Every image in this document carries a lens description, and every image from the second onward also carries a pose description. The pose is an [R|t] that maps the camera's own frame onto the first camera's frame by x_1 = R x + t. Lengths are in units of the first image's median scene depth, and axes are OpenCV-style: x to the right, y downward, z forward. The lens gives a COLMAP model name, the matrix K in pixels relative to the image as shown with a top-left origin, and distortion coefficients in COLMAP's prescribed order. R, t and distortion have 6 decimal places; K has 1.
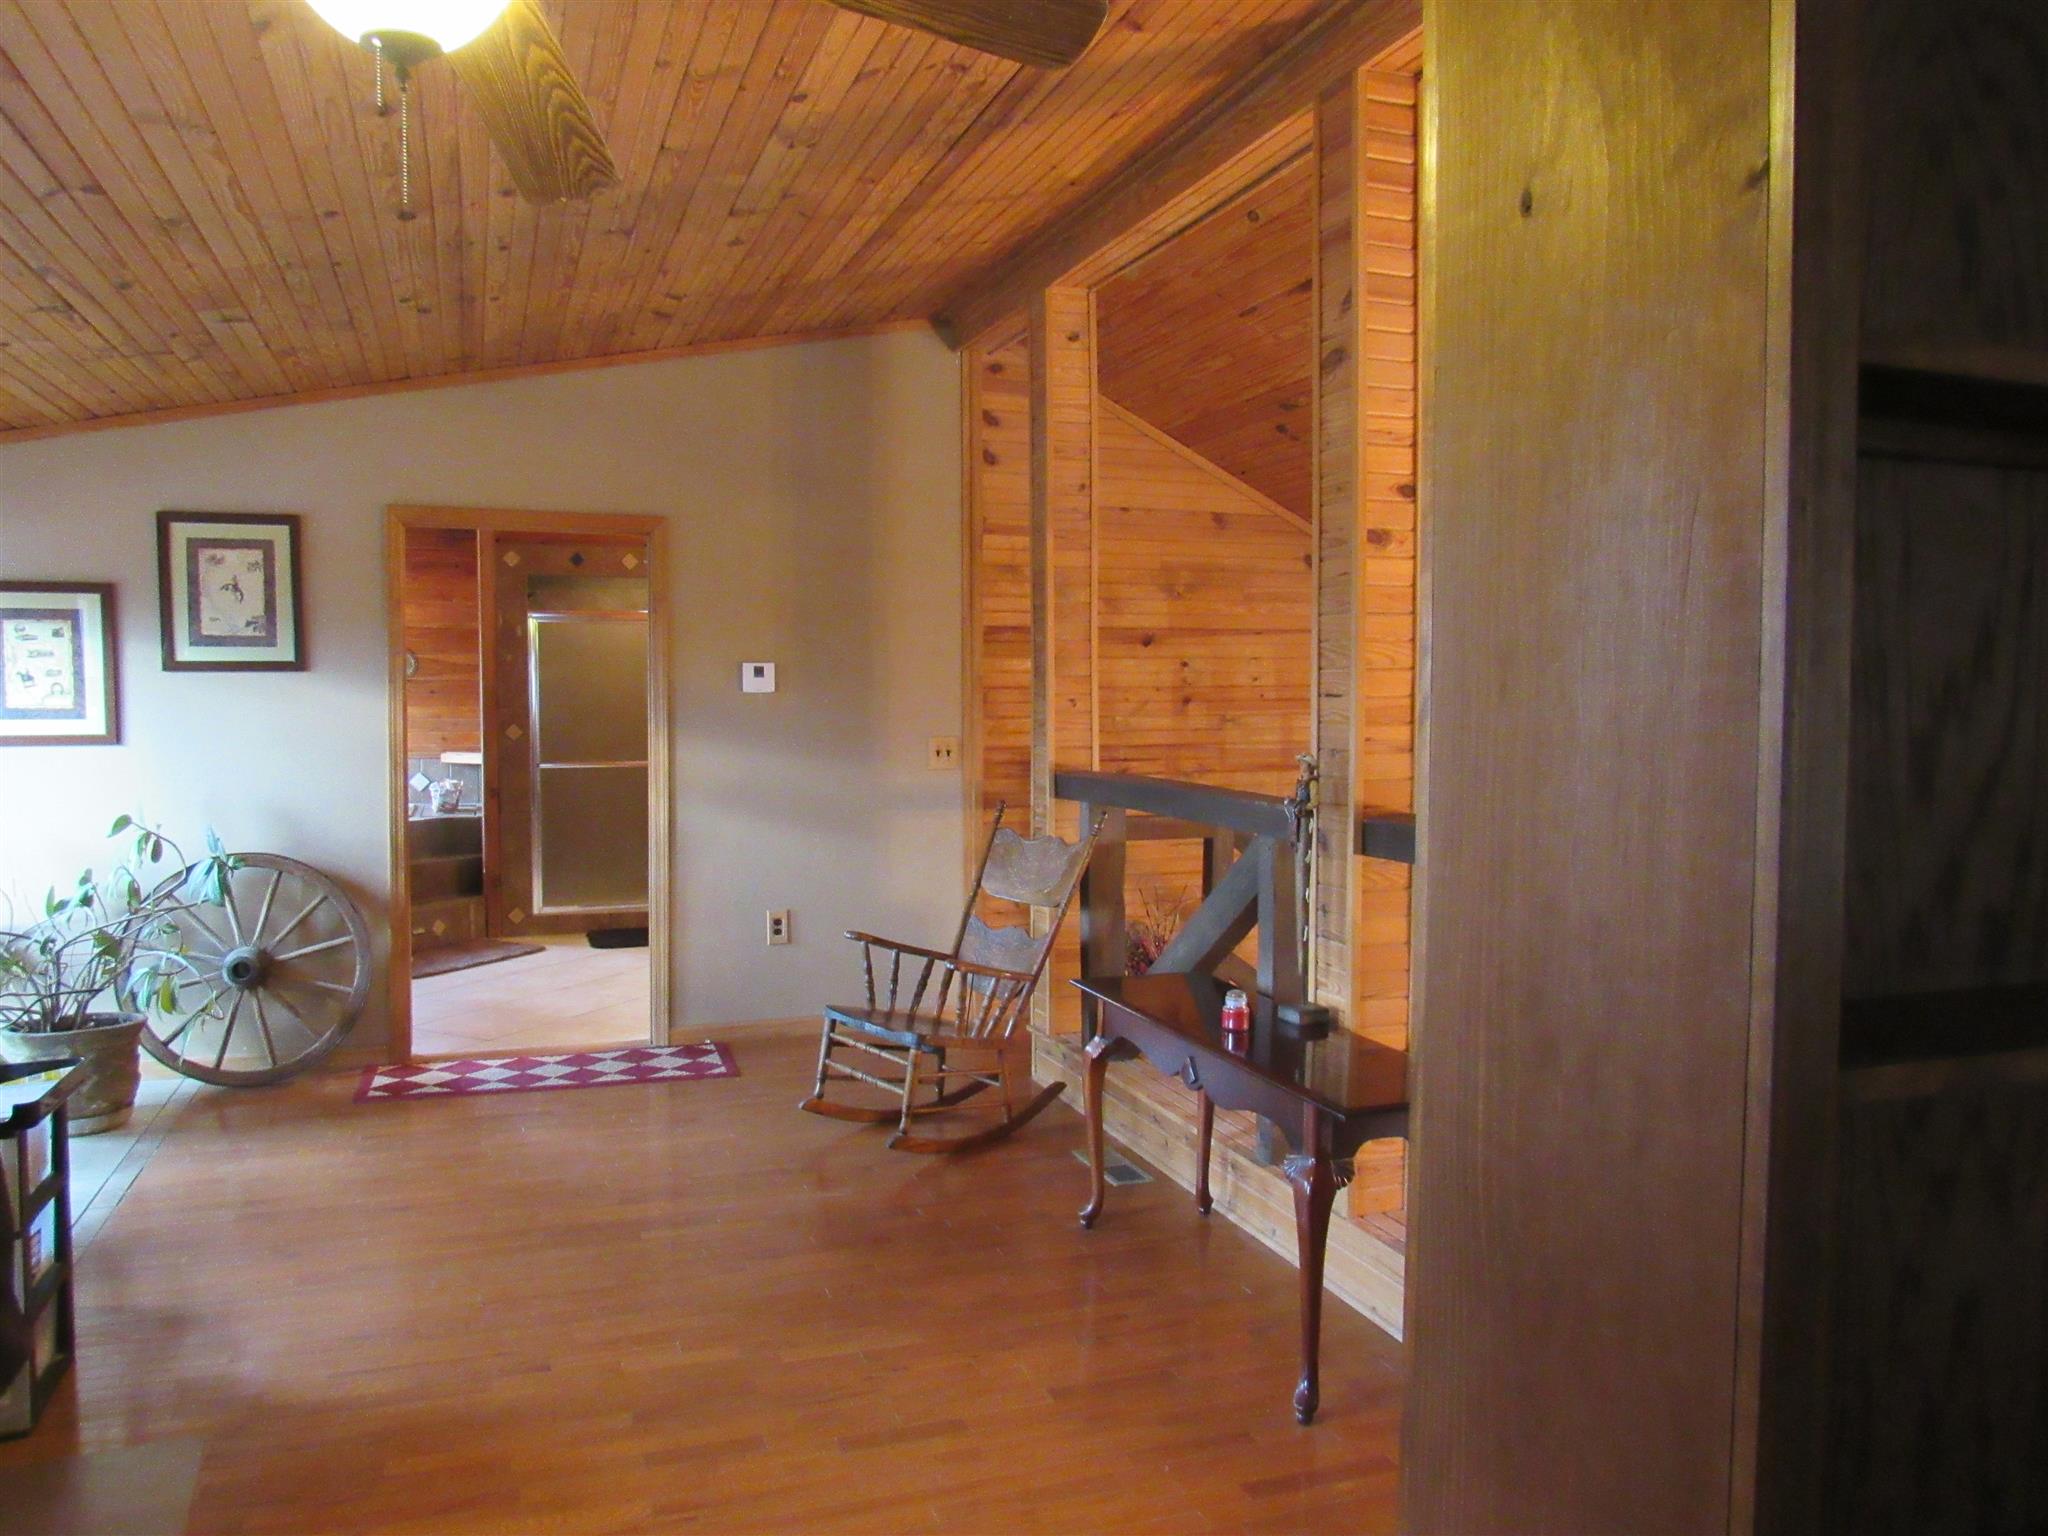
lens RADIAL K [[1515.0, 0, 1022.7], [0, 1515.0, 766.5], [0, 0, 1]] dist [-0.004022, -0.001794]
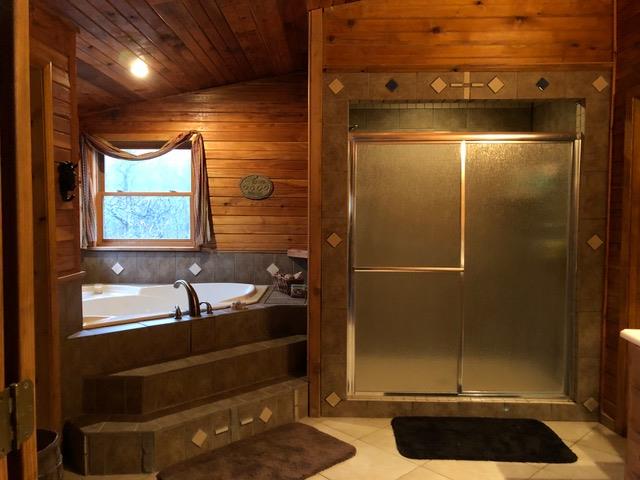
lens RADIAL K [[473.4, 0, 319.6], [0, 473.4, 239.5], [0, 0, 1]] dist [-0.004022, -0.001794]
pose [[0.931970, 0.027218, -0.361513, -0.217757], [-0.022522, 0.999598, 0.017199, -0.028823], [0.361836, -0.007887, 0.932209, 0.663756]]
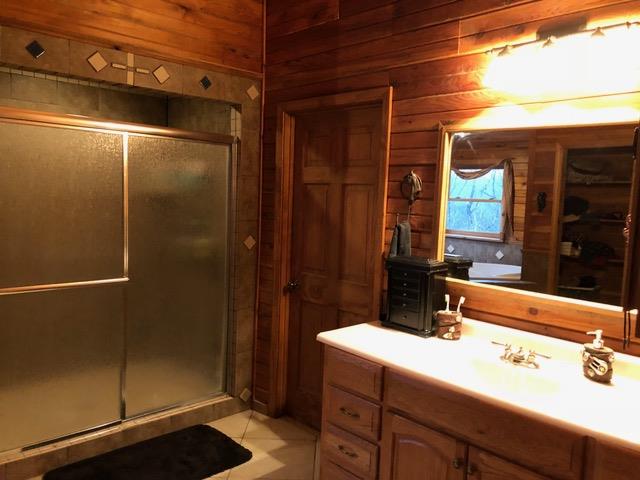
lens RADIAL K [[501.2, 0, 318.7], [0, 501.2, 239.8], [0, 0, 1]] dist [0.005898, 0.001133]
pose [[0.924636, 0.000319, 0.380853, -0.258359], [-0.010793, 0.999620, 0.025366, -0.039410], [-0.380700, -0.027565, 0.924288, 0.683868]]
